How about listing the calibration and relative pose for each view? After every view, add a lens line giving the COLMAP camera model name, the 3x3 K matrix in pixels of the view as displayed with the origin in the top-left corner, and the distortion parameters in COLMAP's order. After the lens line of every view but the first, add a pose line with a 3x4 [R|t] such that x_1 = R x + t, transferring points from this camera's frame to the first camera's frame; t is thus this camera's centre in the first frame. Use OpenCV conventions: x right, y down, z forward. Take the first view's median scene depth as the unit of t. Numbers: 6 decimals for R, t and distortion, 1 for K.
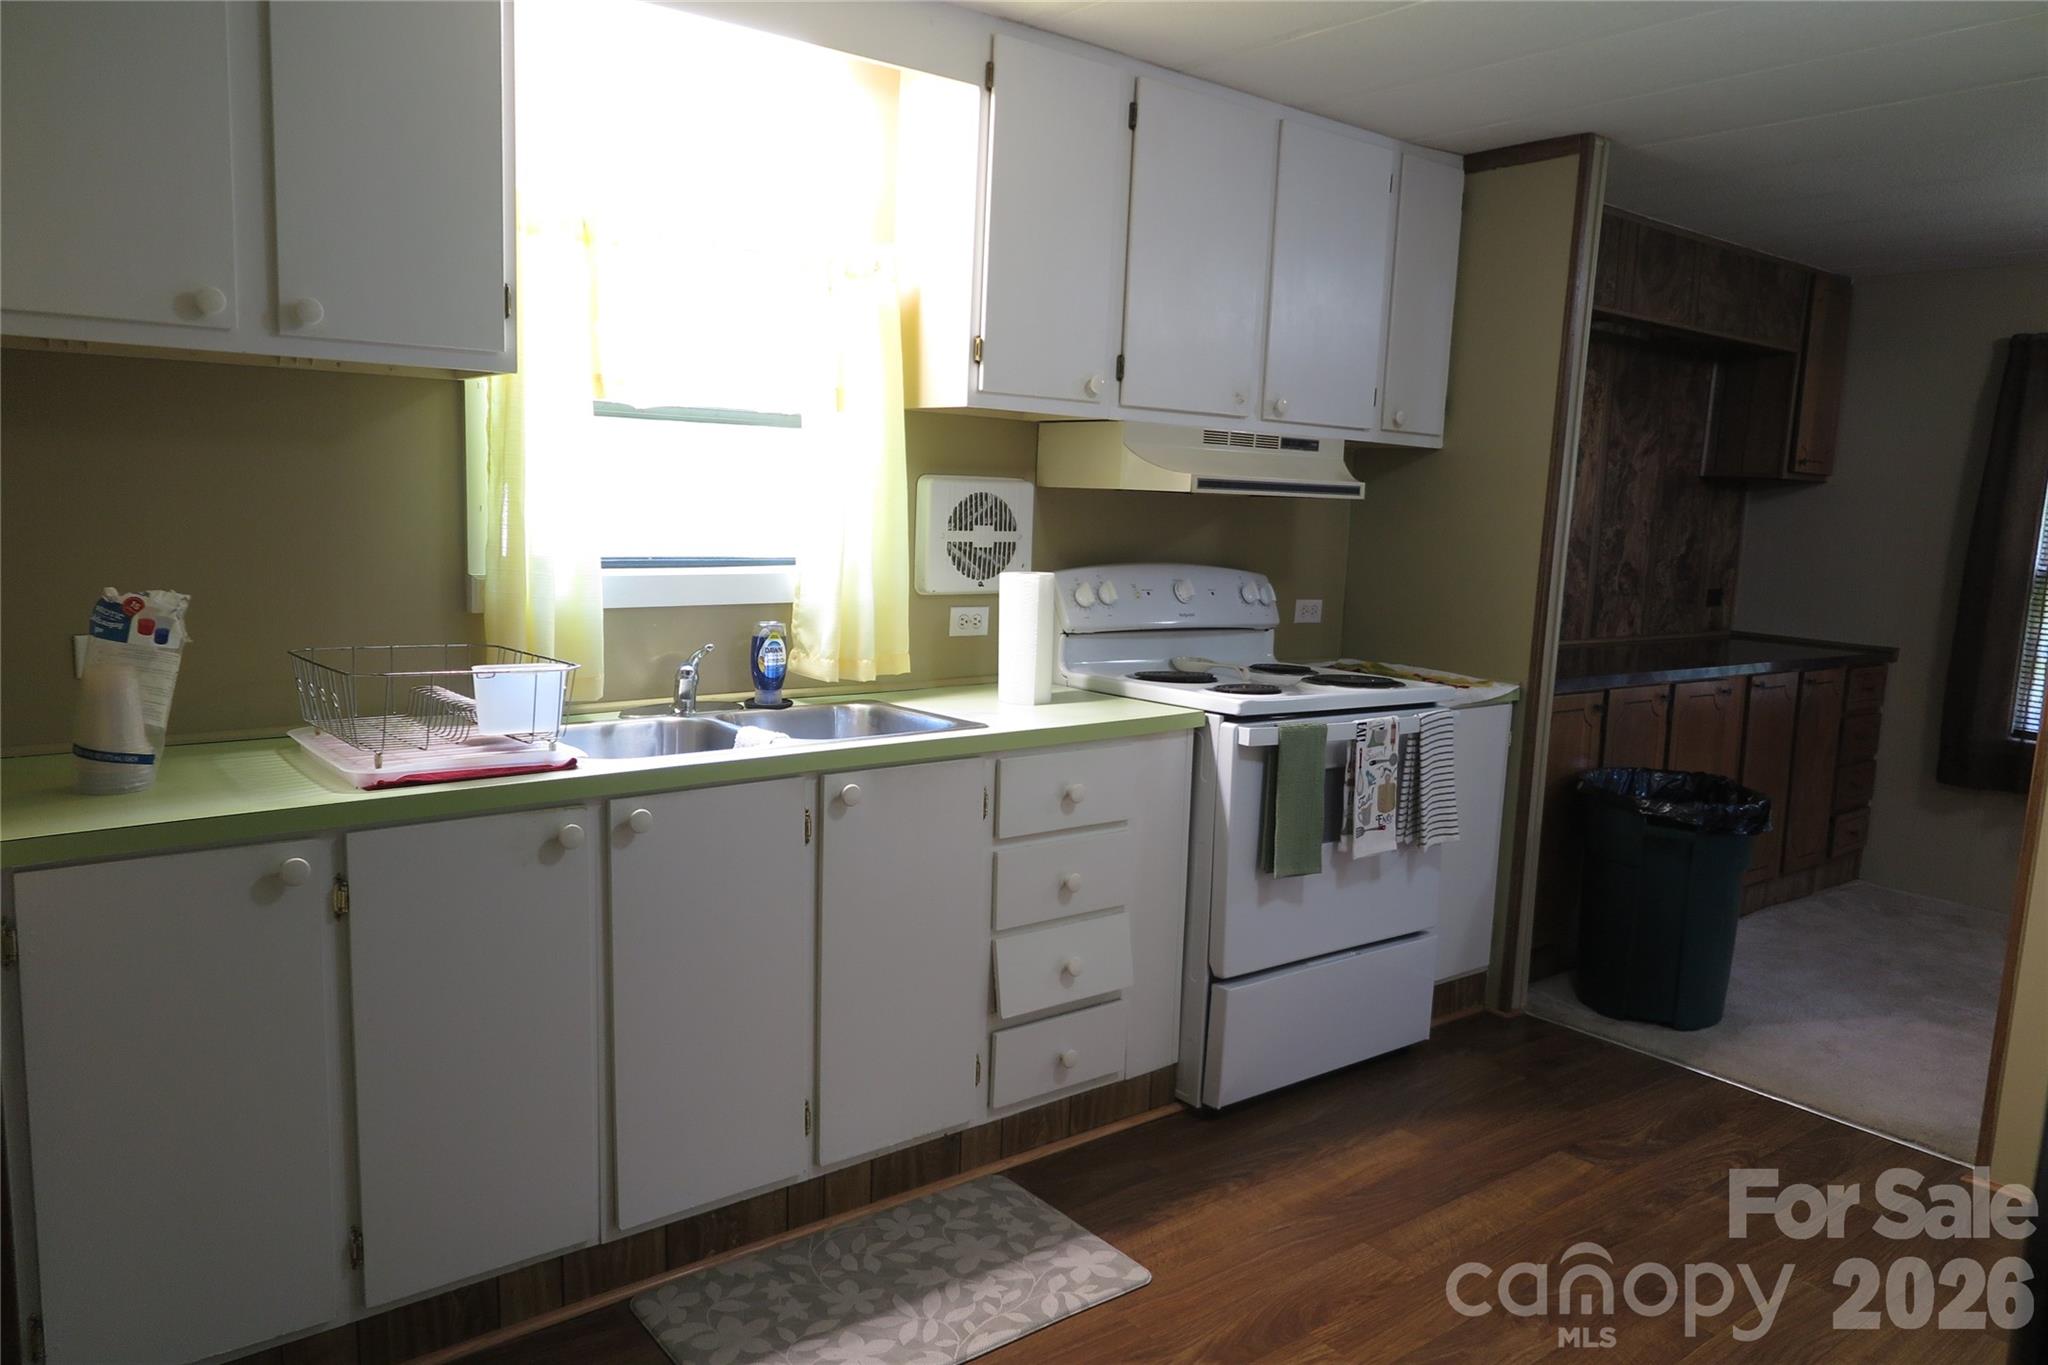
lens RADIAL K [[1411.6, 0, 1025.6], [0, 1411.6, 692.0], [0, 0, 1]] dist [-0.010265, 0.010287]
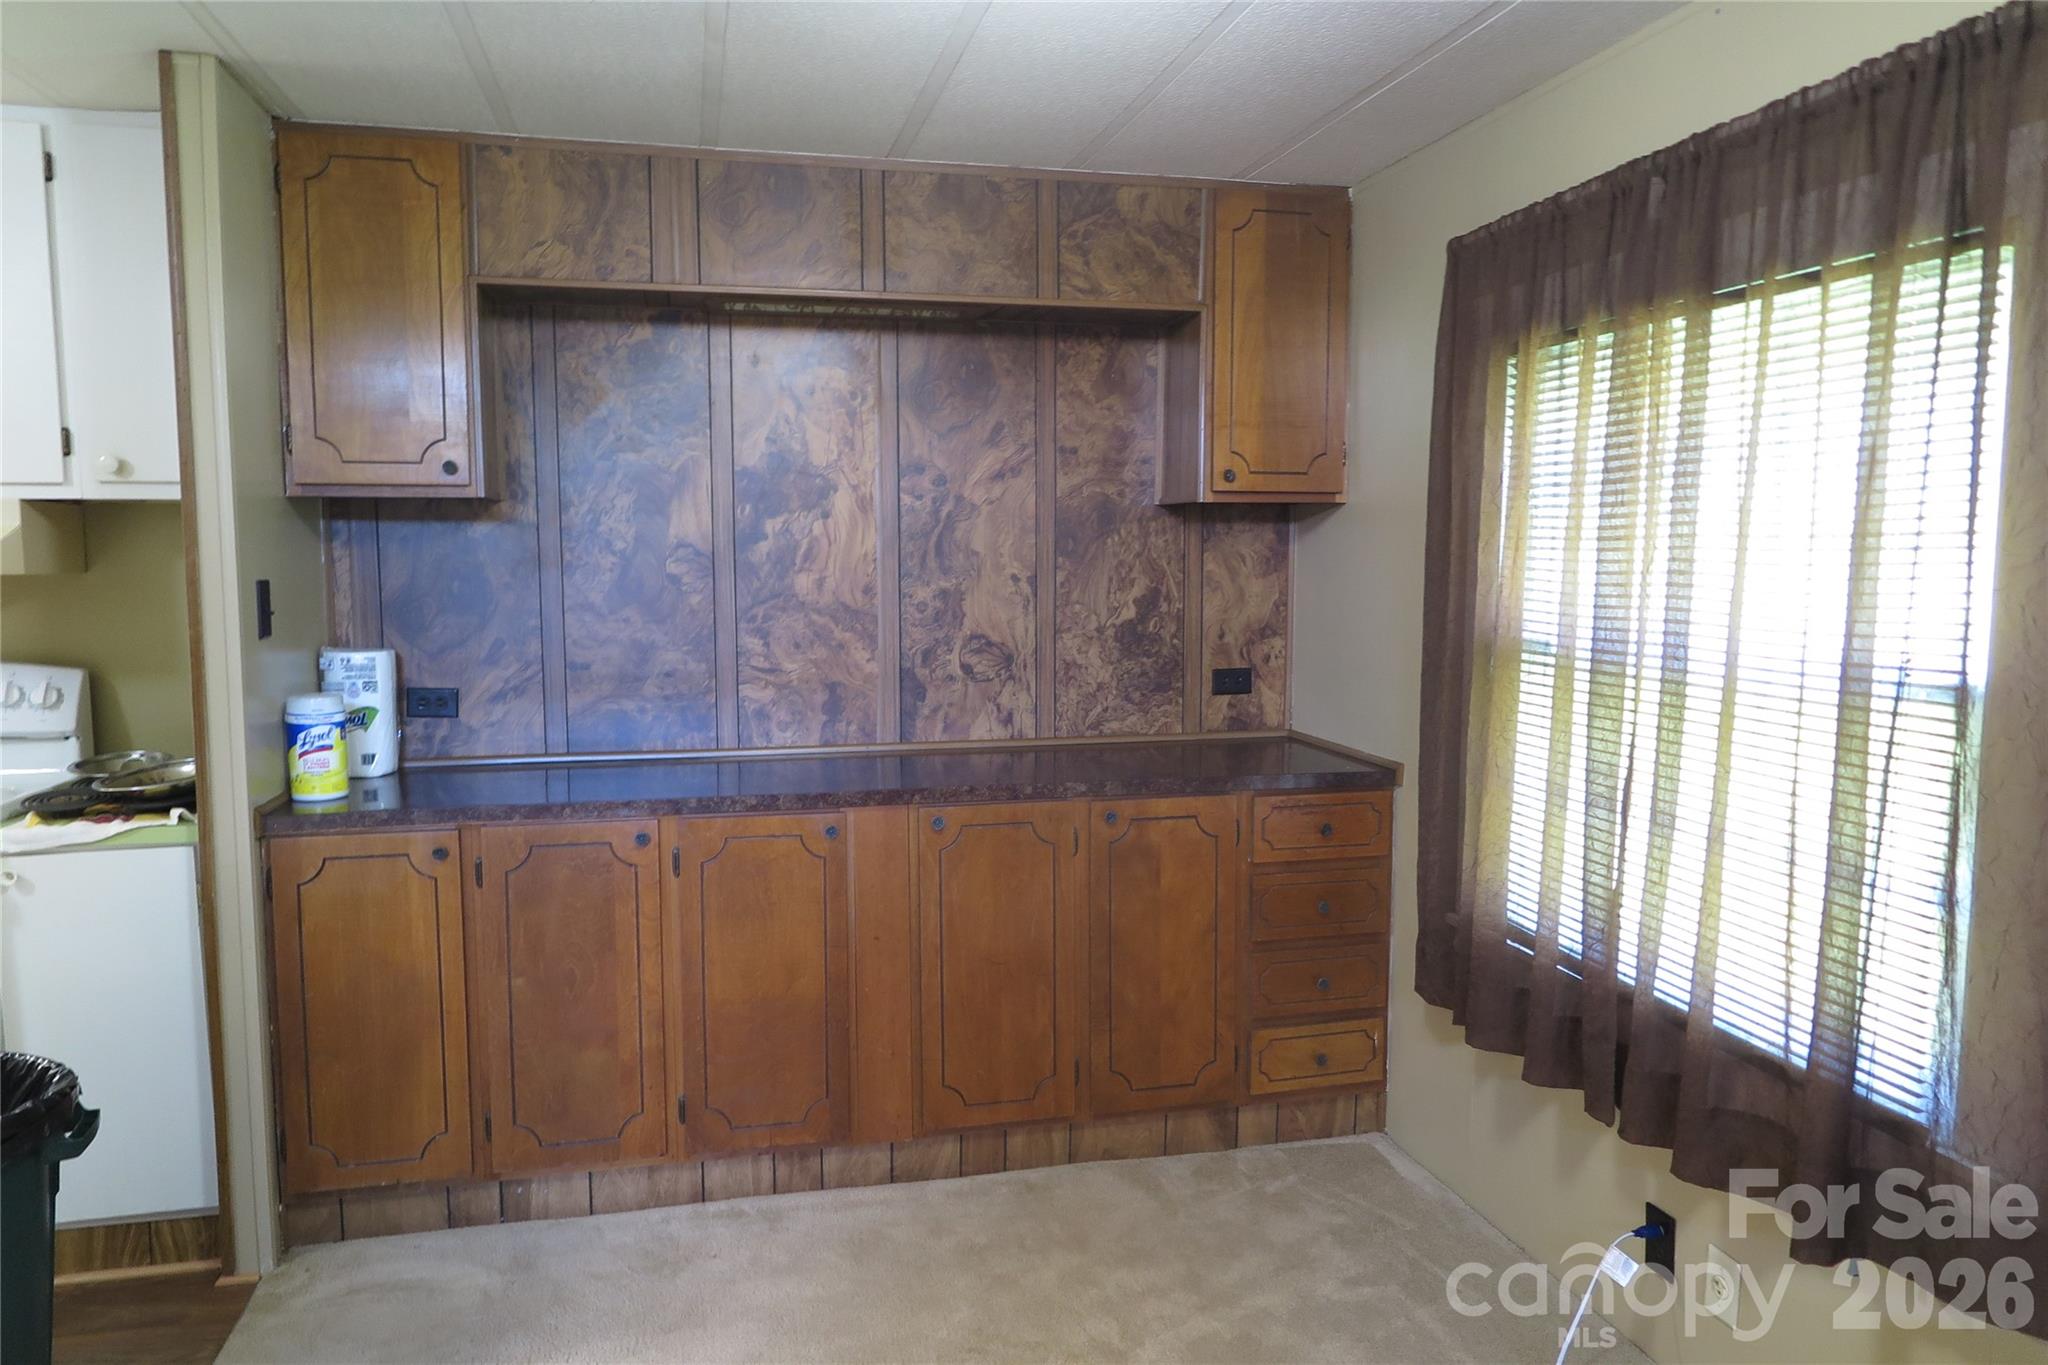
lens RADIAL K [[1411.6, 0, 1026.2], [0, 1411.6, 687.6], [0, 0, 1]] dist [-0.010265, 0.010287]
pose [[0.906890, -0.000730, -0.421368, 1.124569], [-0.018636, 0.998951, -0.041840, -0.055005], [0.420956, 0.045797, 0.905924, 0.566125]]
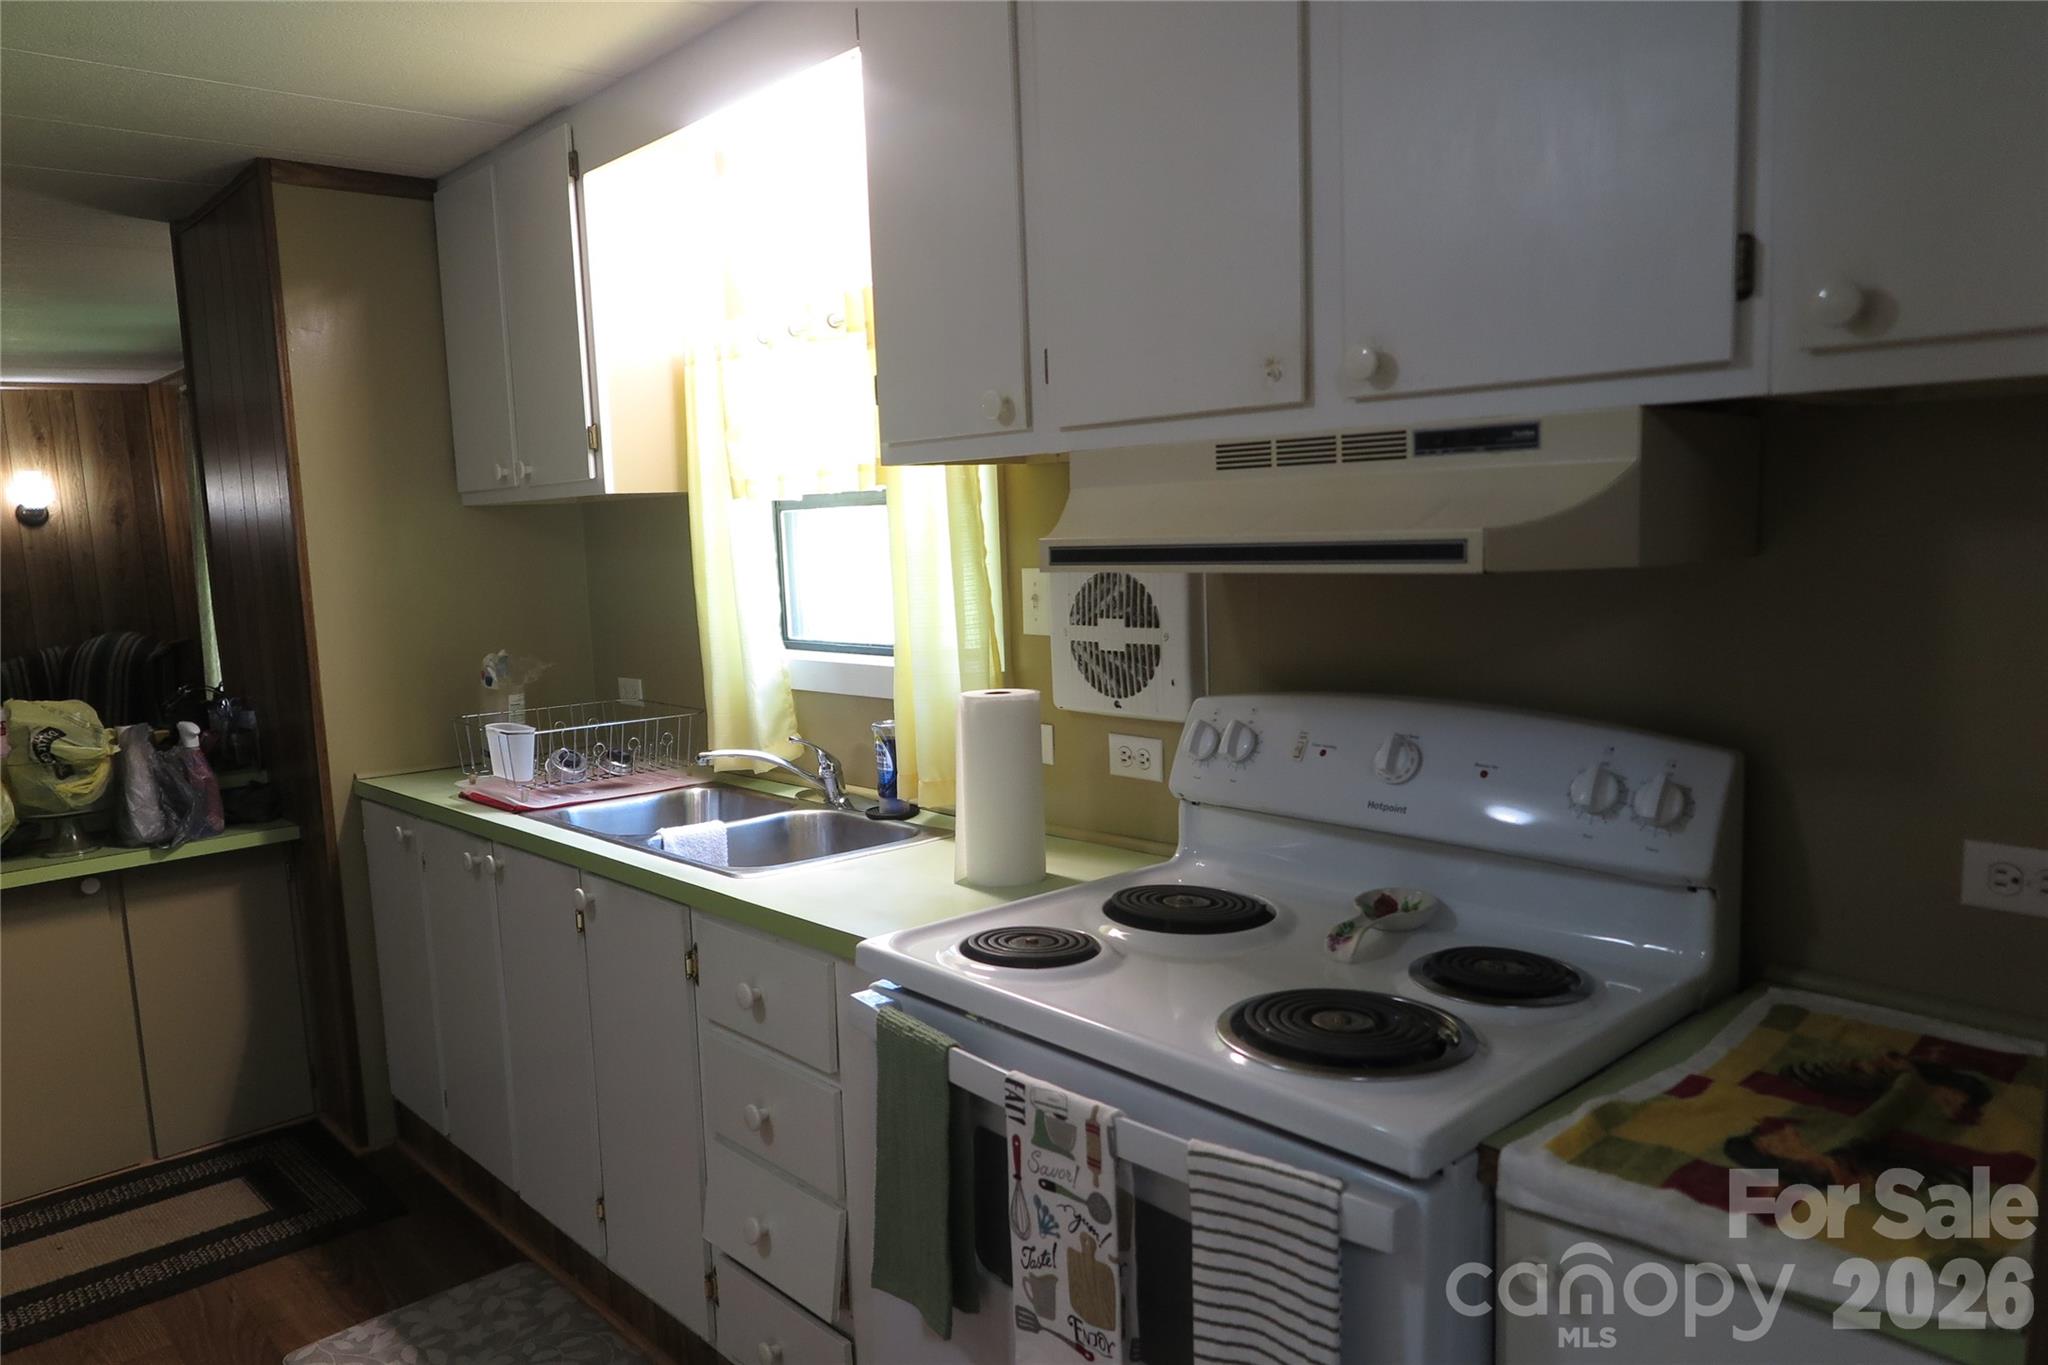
lens RADIAL K [[1411.6, 0, 1019.4], [0, 1411.6, 685.6], [0, 0, 1]] dist [-0.010265, 0.010287]
pose [[0.071233, 0.074951, -0.994640, 0.617831], [-0.101819, 0.992510, 0.067498, -0.122123], [0.992249, 0.096465, 0.078331, 0.869199]]
